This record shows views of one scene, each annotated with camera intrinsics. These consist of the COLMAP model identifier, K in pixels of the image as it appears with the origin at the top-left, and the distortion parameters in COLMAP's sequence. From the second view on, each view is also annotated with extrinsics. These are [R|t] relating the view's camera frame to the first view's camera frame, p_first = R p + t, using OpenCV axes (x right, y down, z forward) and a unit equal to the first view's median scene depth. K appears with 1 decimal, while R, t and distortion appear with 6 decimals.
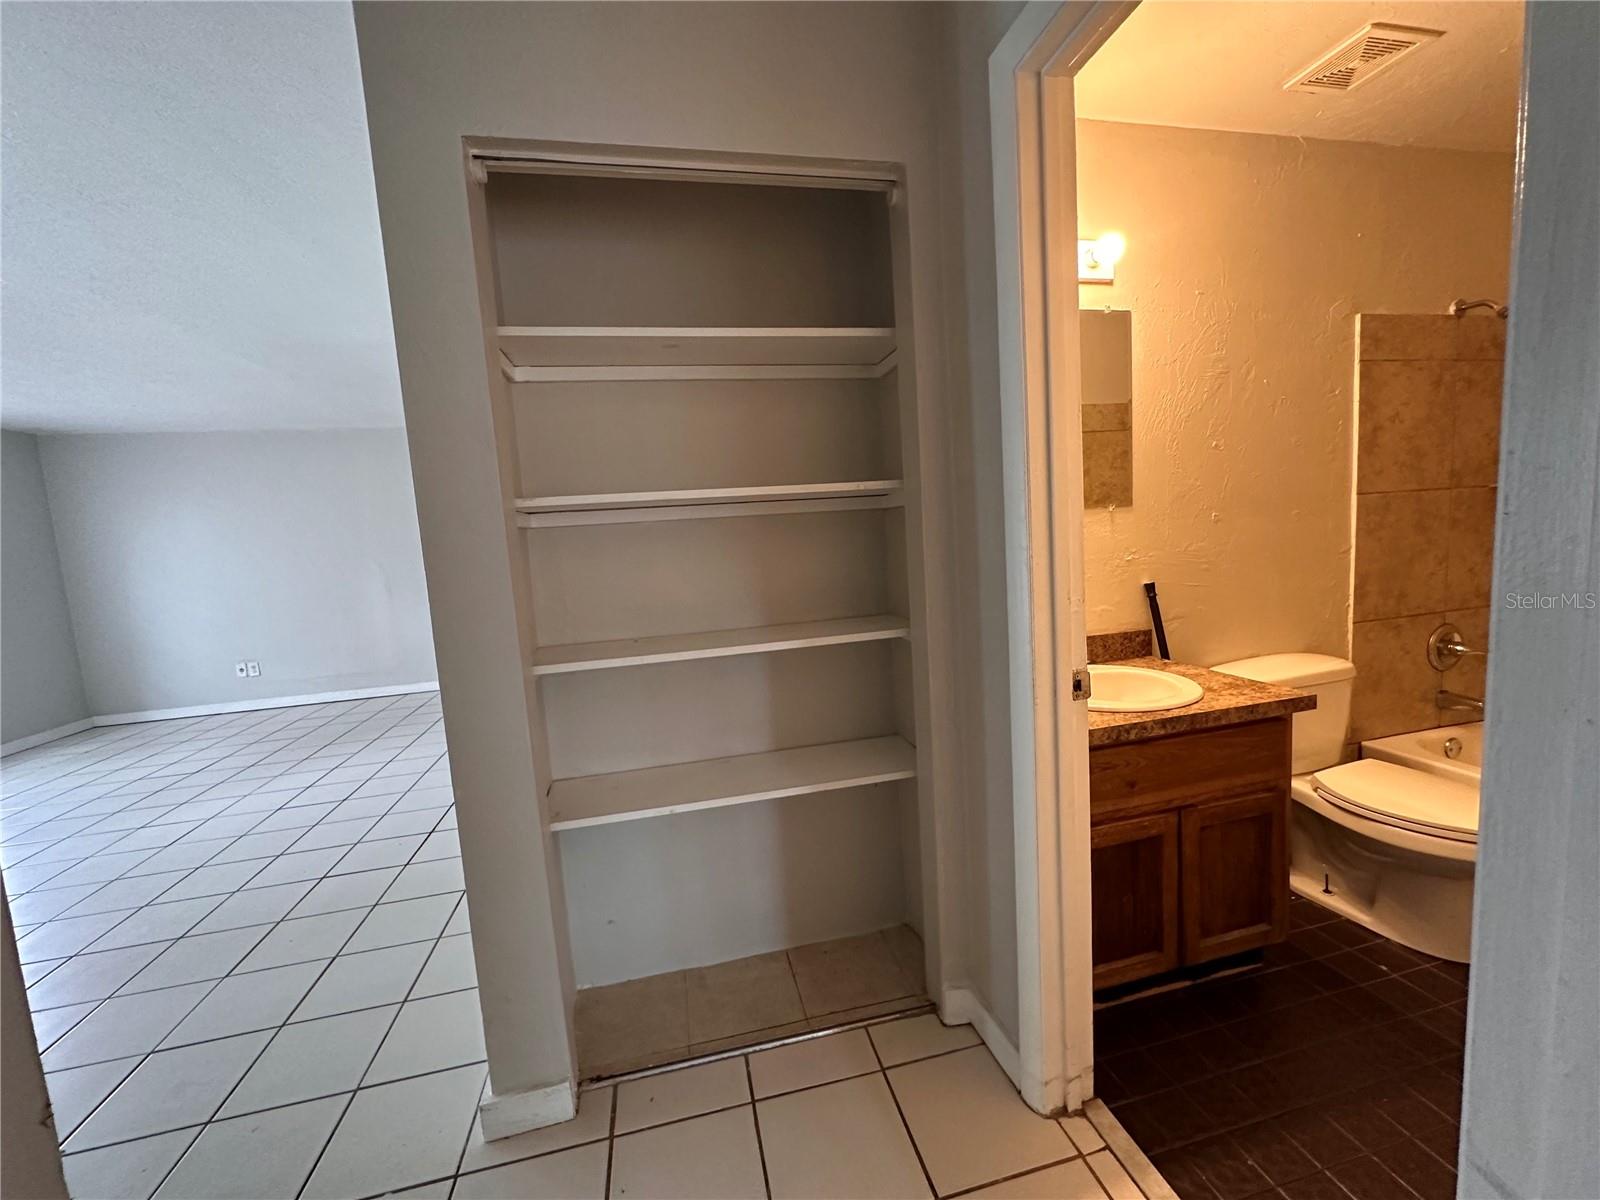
lens RADIAL K [[640.3, 0, 798.5], [0, 640.3, 596.9], [0, 0, 1]] dist [-0.003458, -0.000152]
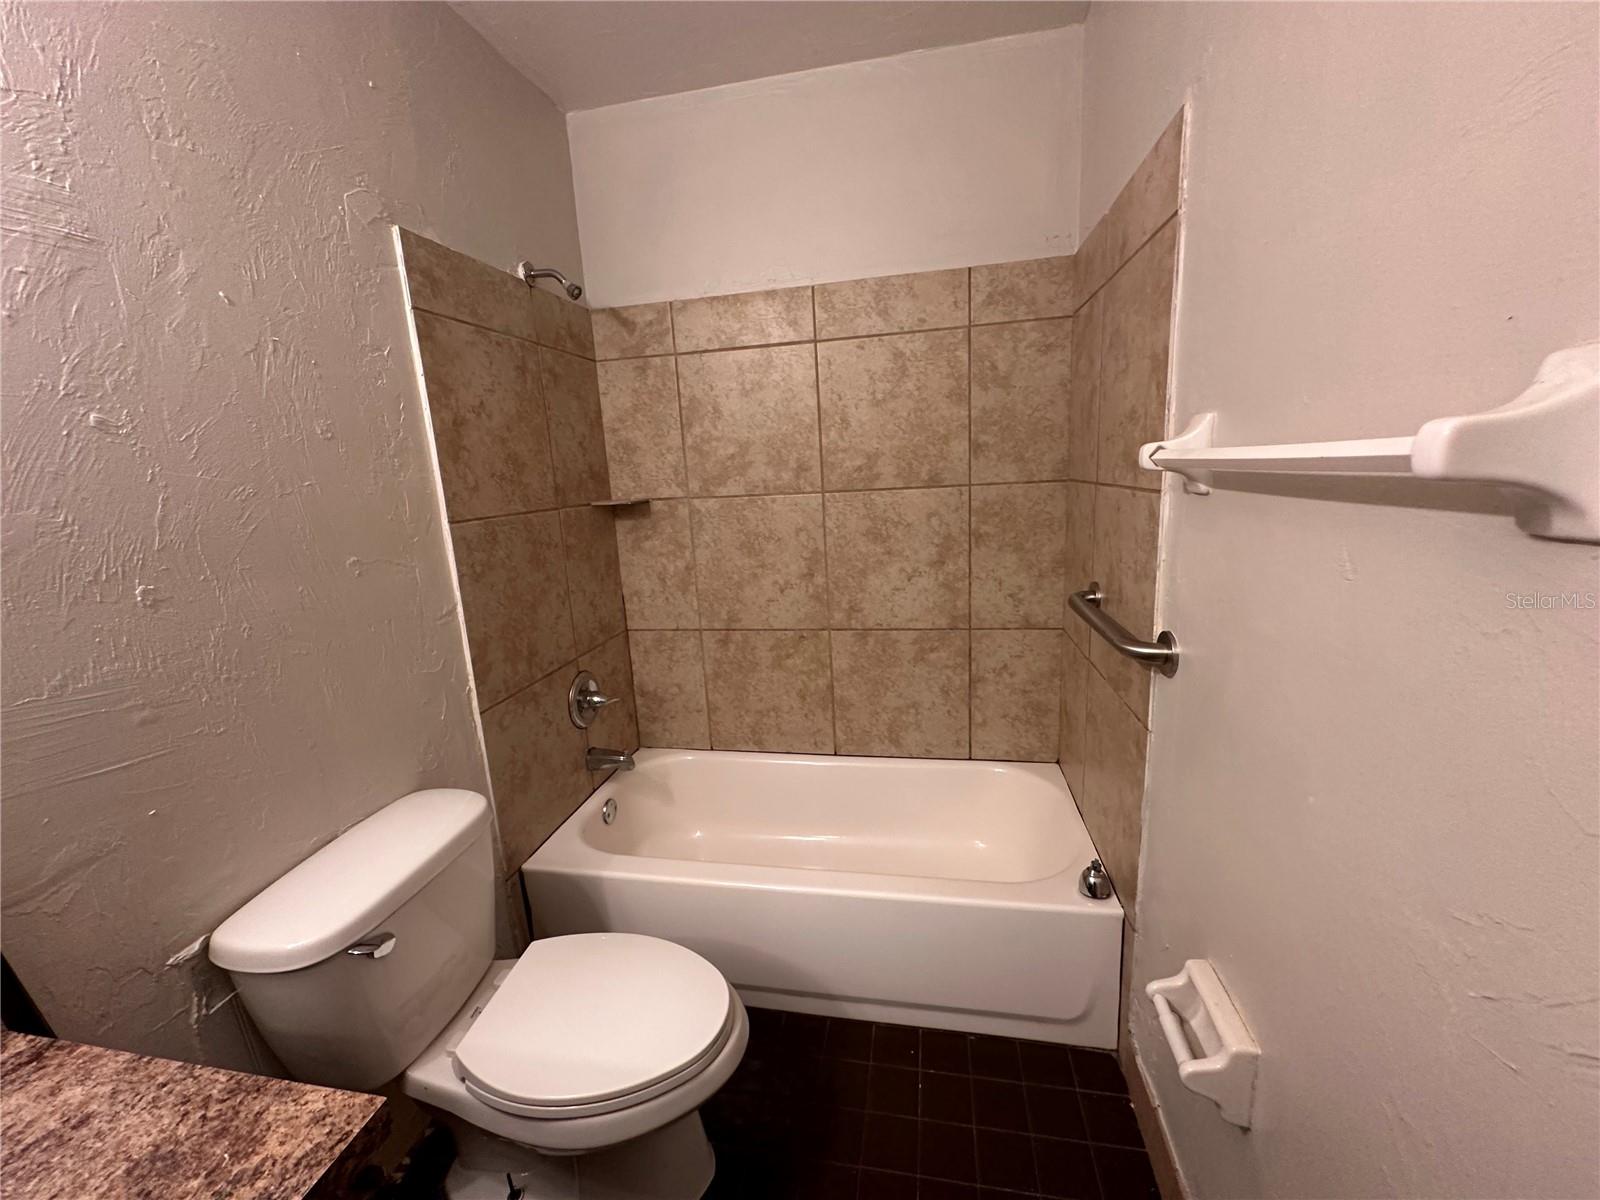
lens RADIAL K [[640.3, 0, 802.6], [0, 640.3, 600.9], [0, 0, 1]] dist [-0.003458, -0.000152]
pose [[0.408393, -0.146436, 0.900984, 0.423154], [0.123706, 0.986821, 0.104314, -0.105185], [-0.904385, 0.068856, 0.421126, 0.407177]]
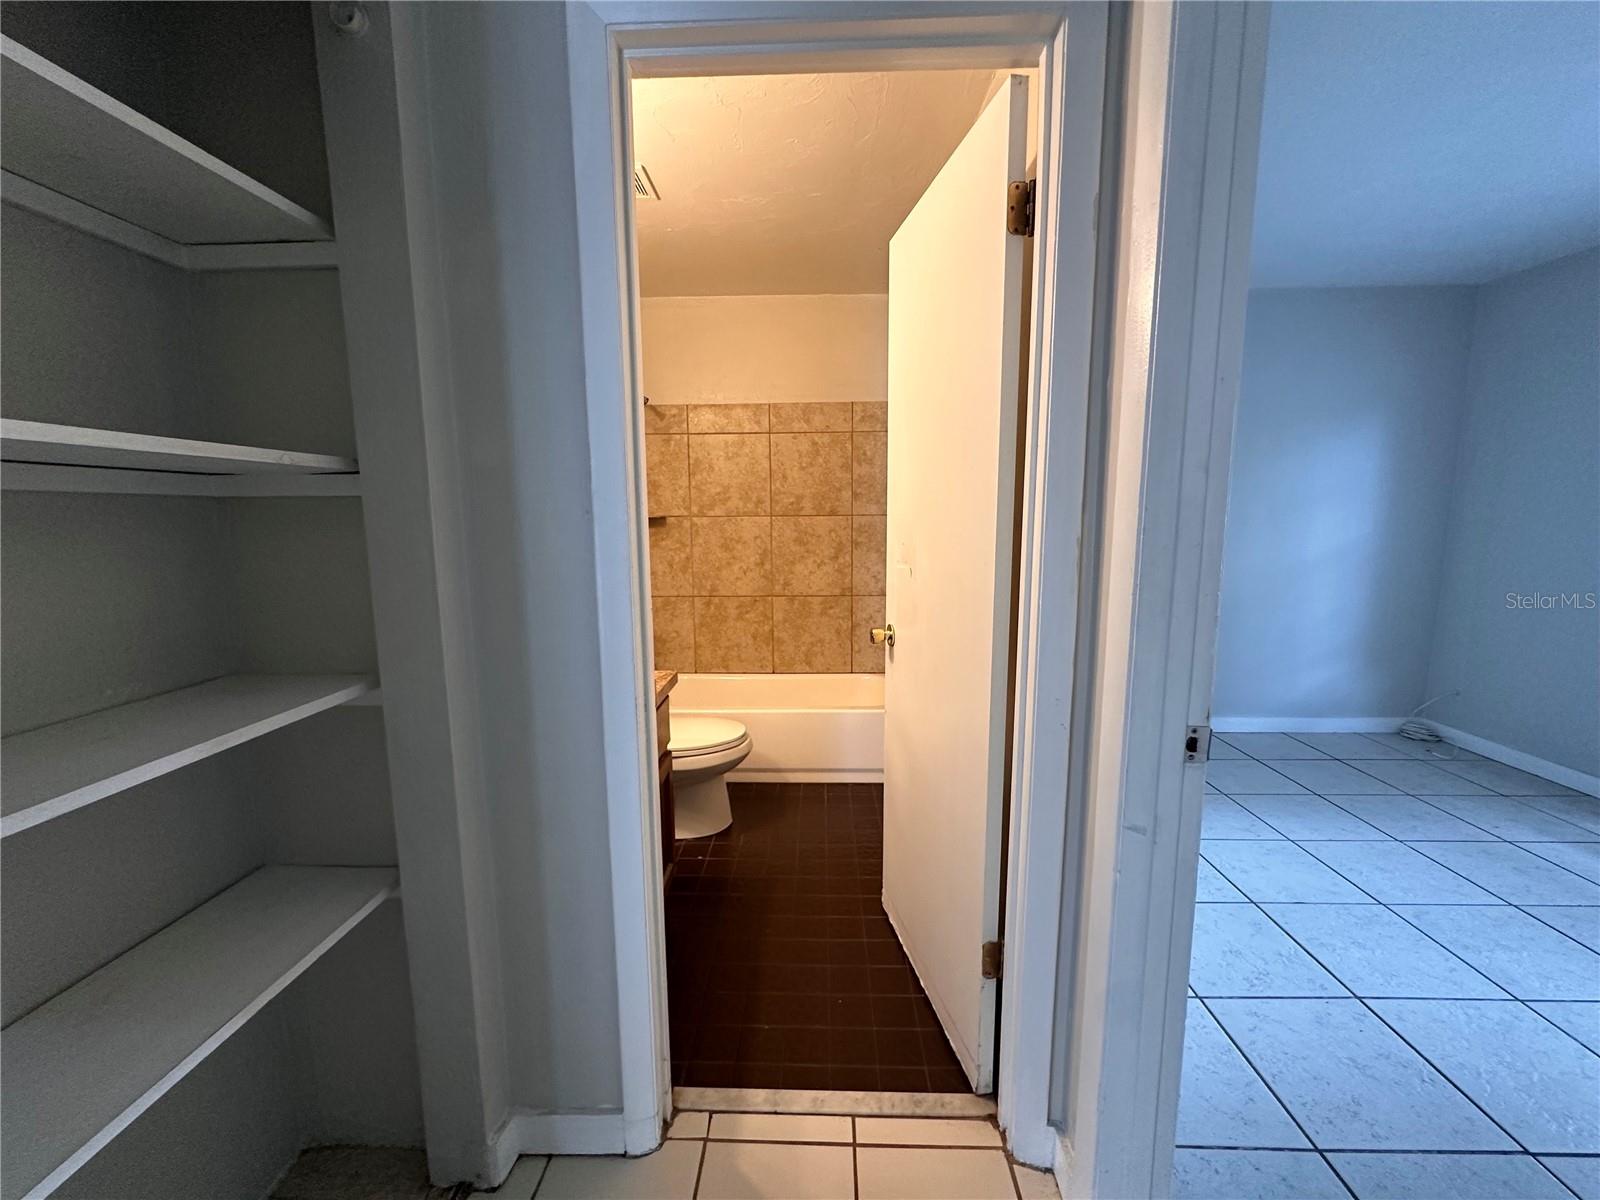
lens RADIAL K [[640.3, 0, 799.9], [0, 640.3, 603.5], [0, 0, 1]] dist [-0.003458, -0.000152]
pose [[0.256531, -0.073447, 0.963741, -0.252303], [0.093194, 0.994342, 0.050972, -0.017917], [-0.962033, 0.076739, 0.261924, 0.283595]]
